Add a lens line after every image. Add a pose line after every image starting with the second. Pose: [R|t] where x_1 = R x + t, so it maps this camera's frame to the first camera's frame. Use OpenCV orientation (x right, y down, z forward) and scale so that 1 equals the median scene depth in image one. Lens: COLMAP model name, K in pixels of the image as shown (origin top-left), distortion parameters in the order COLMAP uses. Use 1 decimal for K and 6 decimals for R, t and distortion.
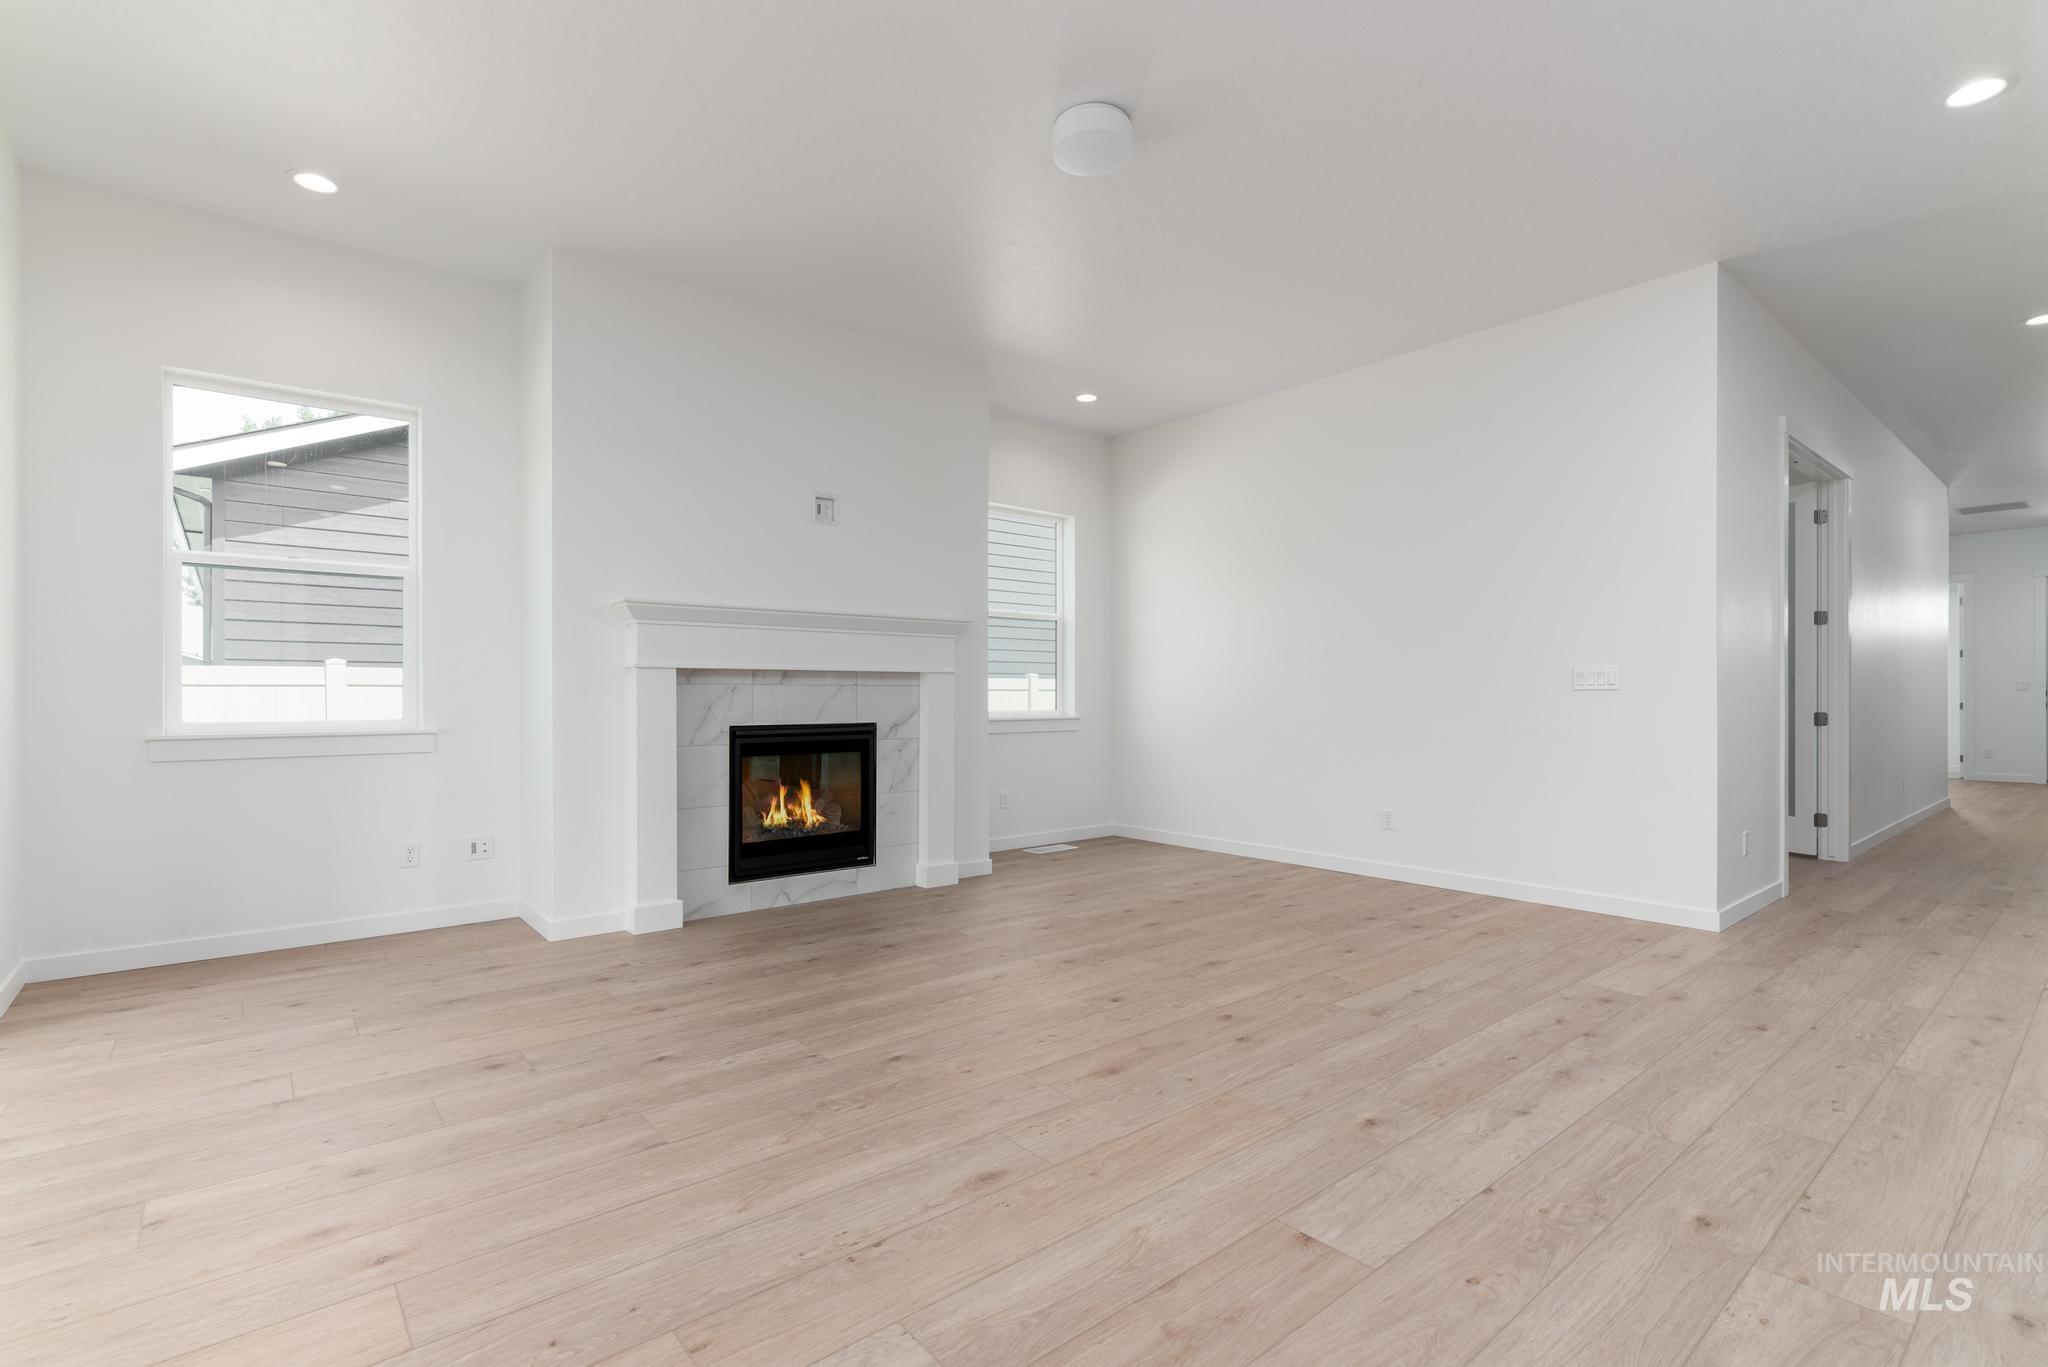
lens RADIAL K [[939.8, 0, 1022.4], [0, 939.8, 697.6], [0, 0, 1]] dist [0.003883, -0.000605]
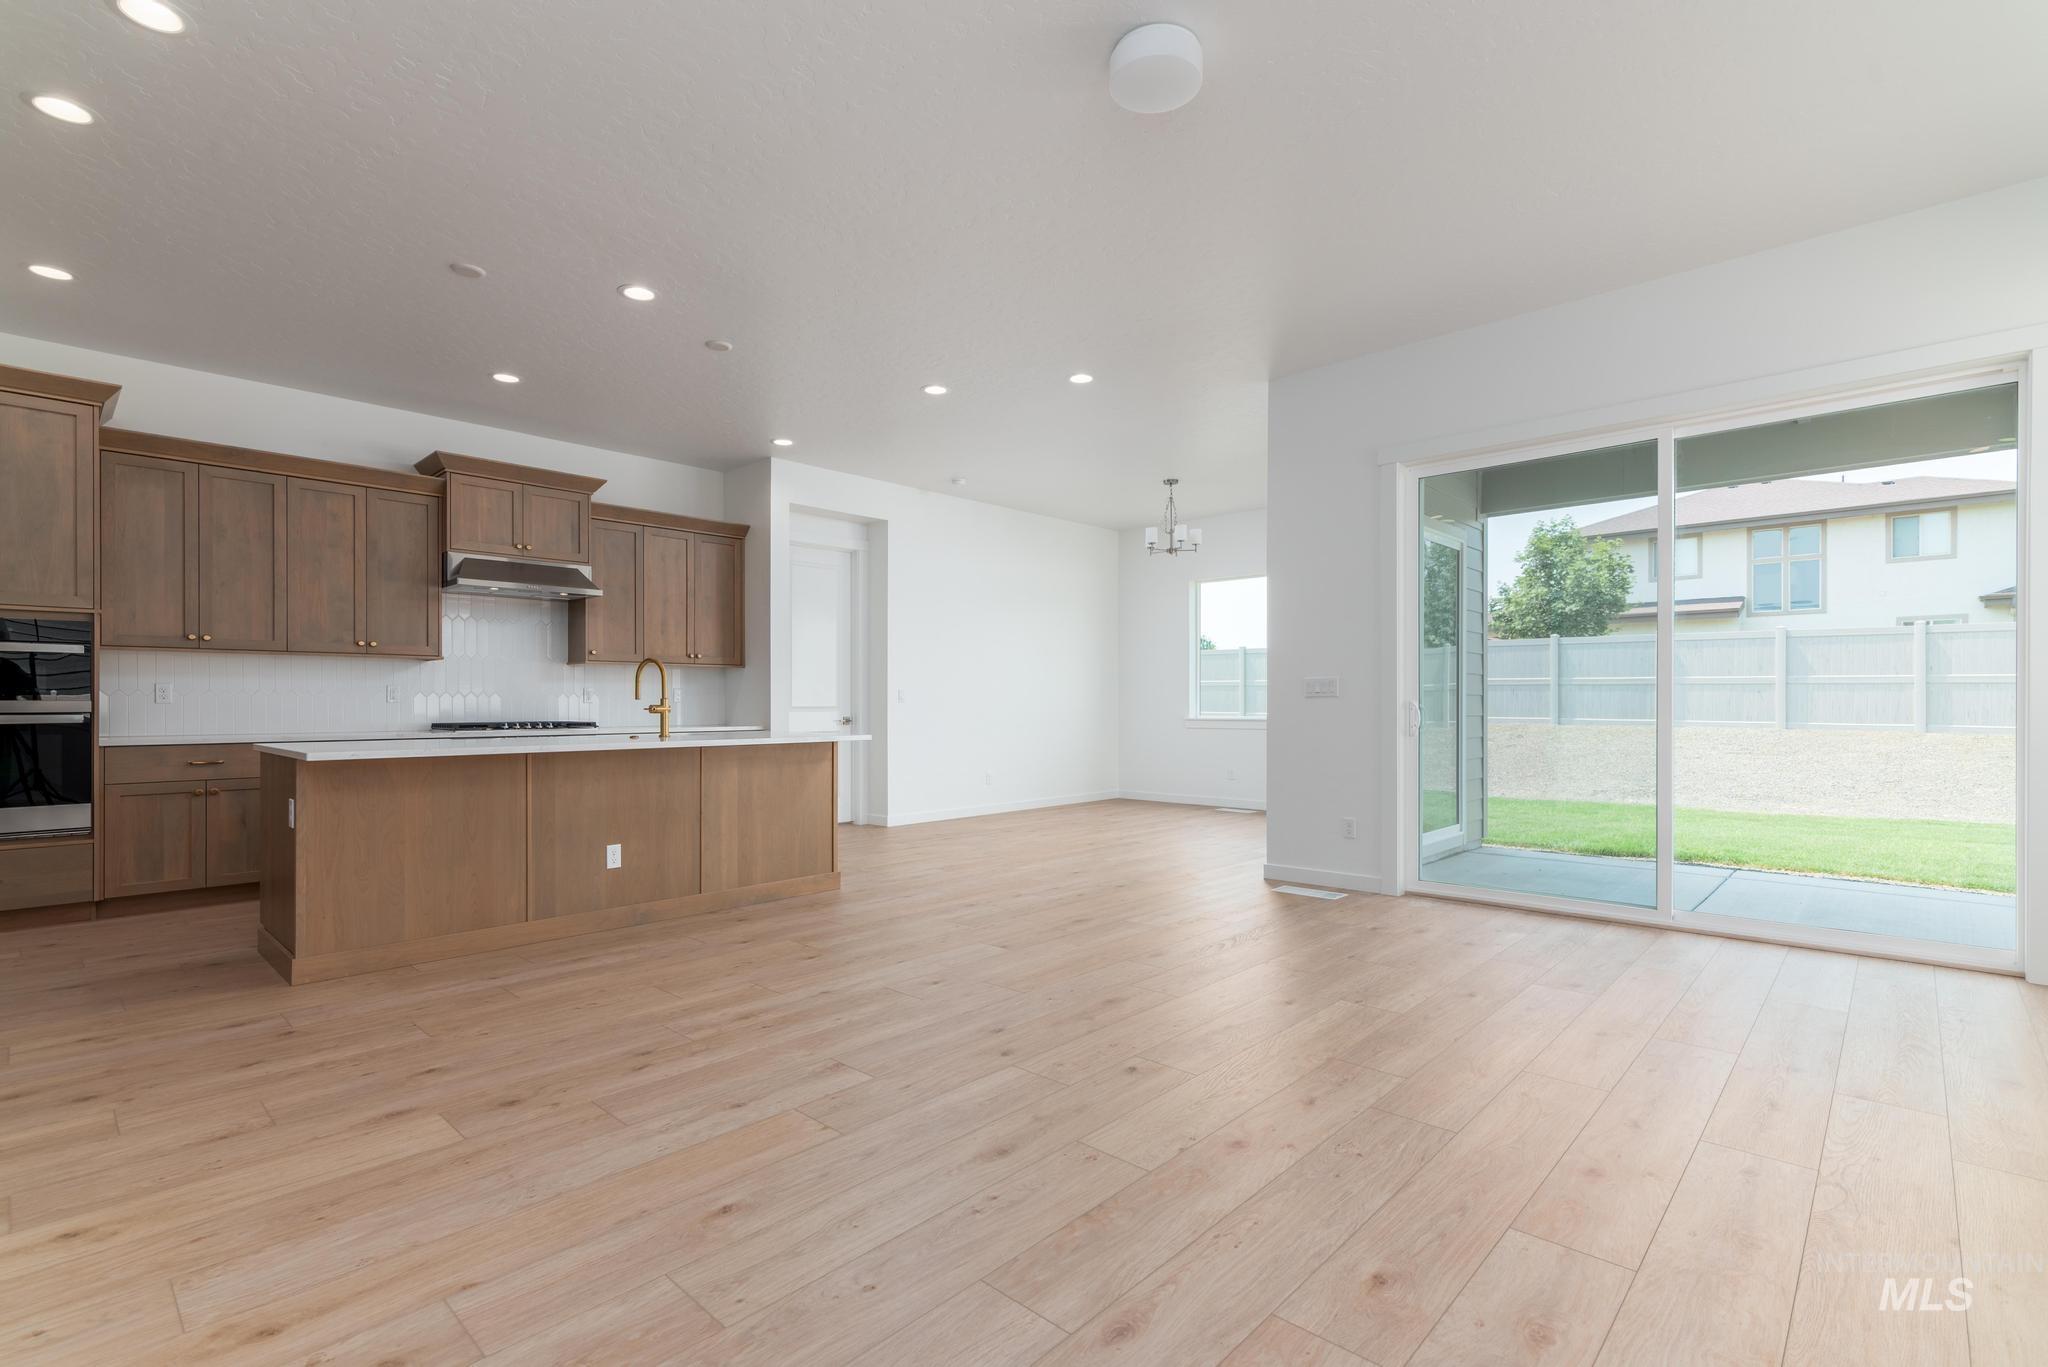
lens RADIAL K [[939.8, 0, 1022.4], [0, 939.8, 697.6], [0, 0, 1]] dist [0.003883, -0.000605]
pose [[-0.992703, 0.003903, -0.120525, 0.238321], [0.004440, 0.999981, -0.004191, -0.003928], [0.120506, -0.004696, -0.992701, 1.467155]]
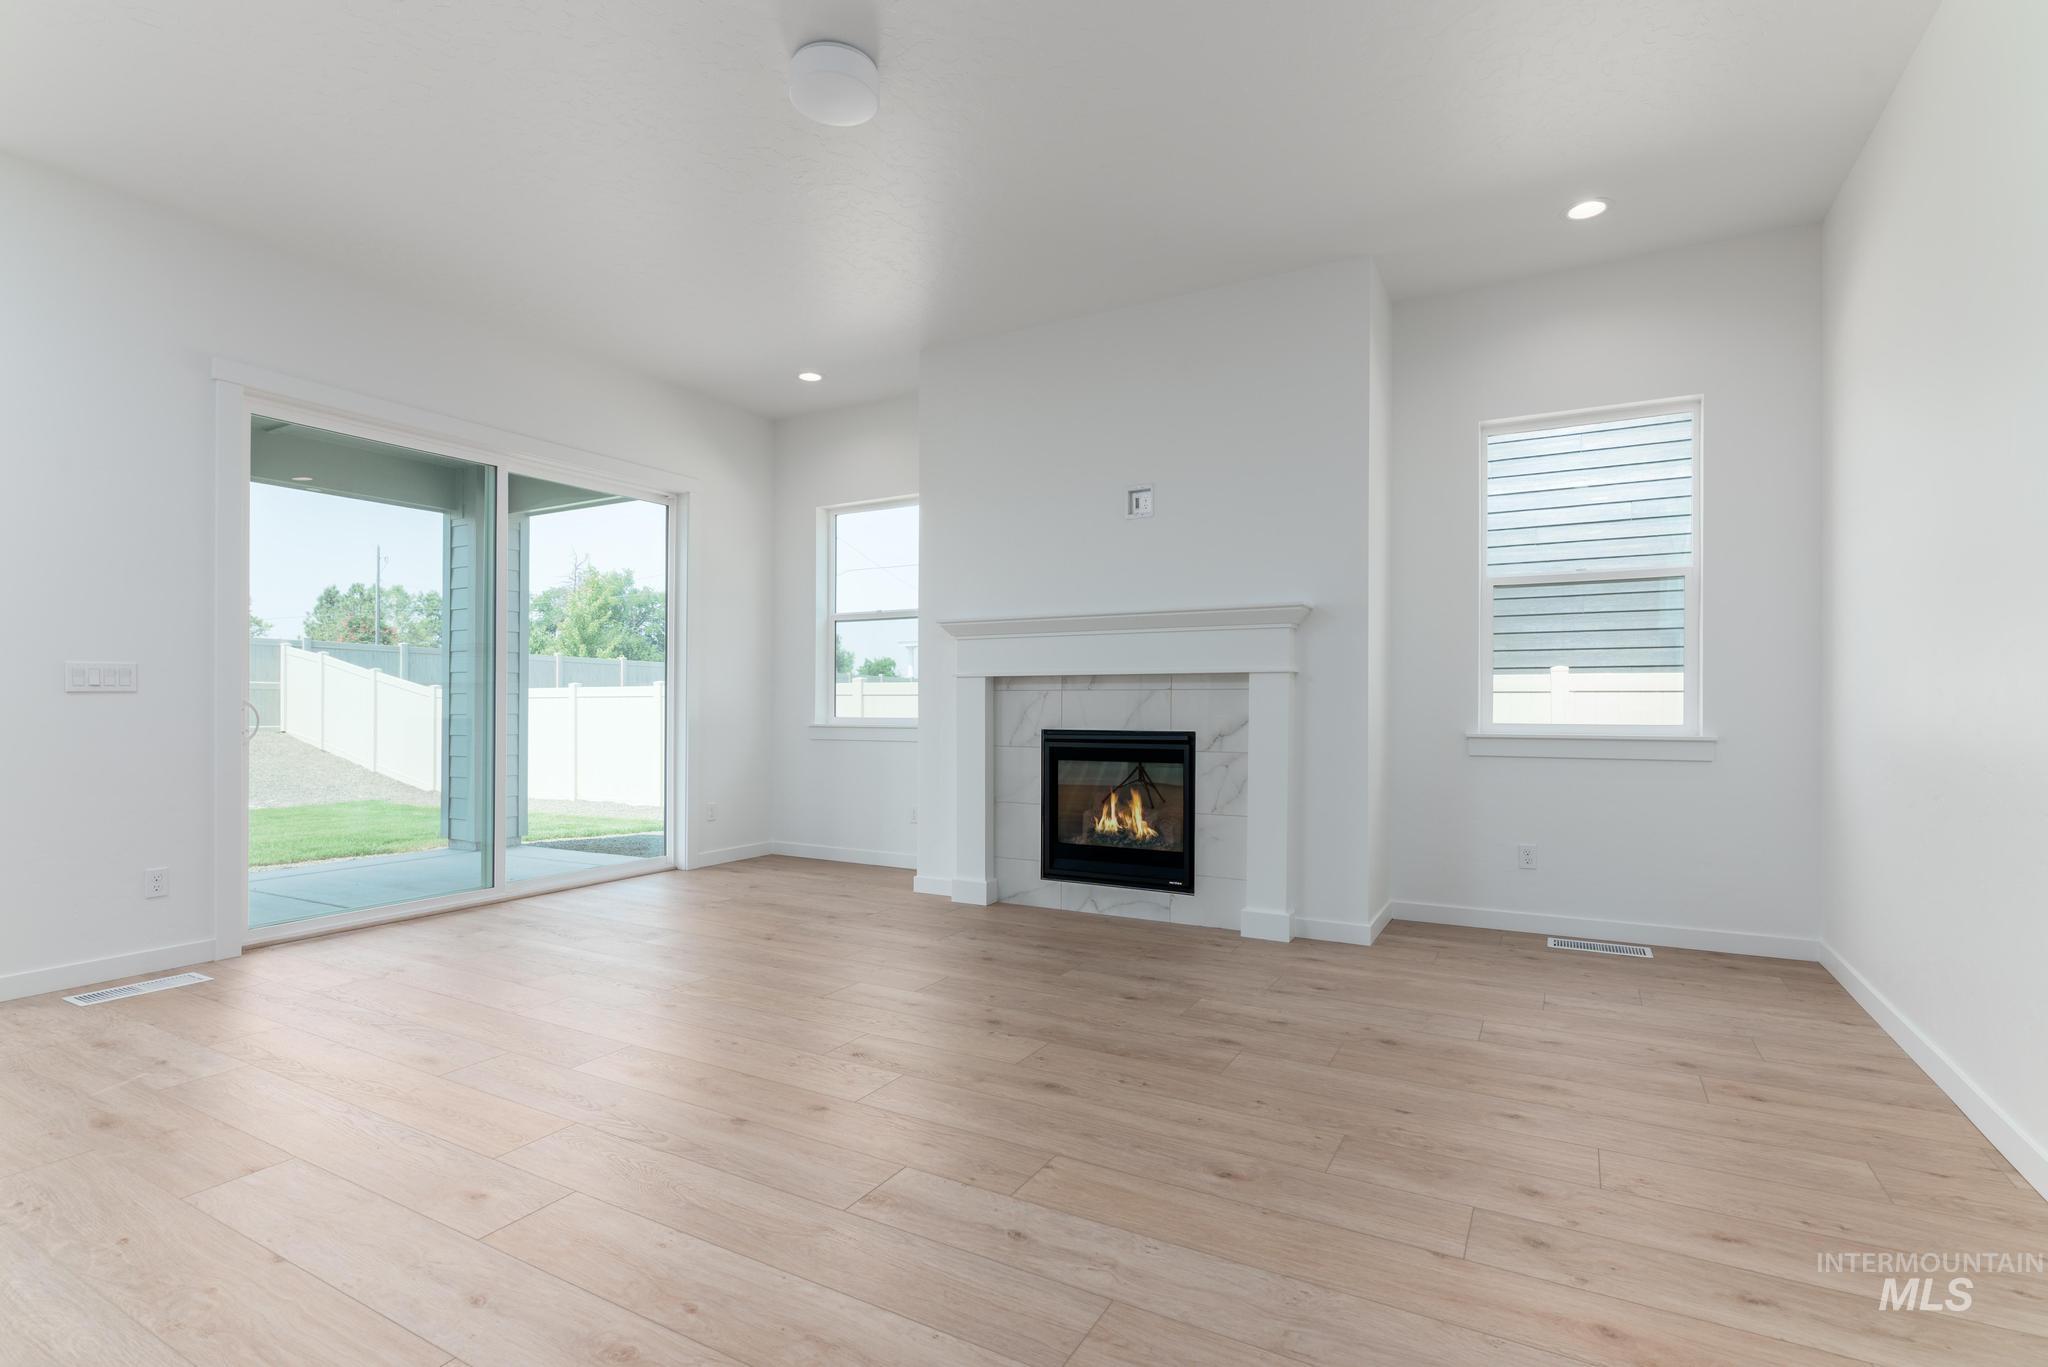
lens RADIAL K [[975.3, 0, 1019.0], [0, 975.3, 696.9], [0, 0, 1]] dist [-0.002449, -0.001184]
pose [[0.352388, -0.002669, -0.935850, 0.798431], [-0.002369, 0.999990, -0.003744, -0.002511], [0.935851, 0.003536, 0.352378, 0.663249]]
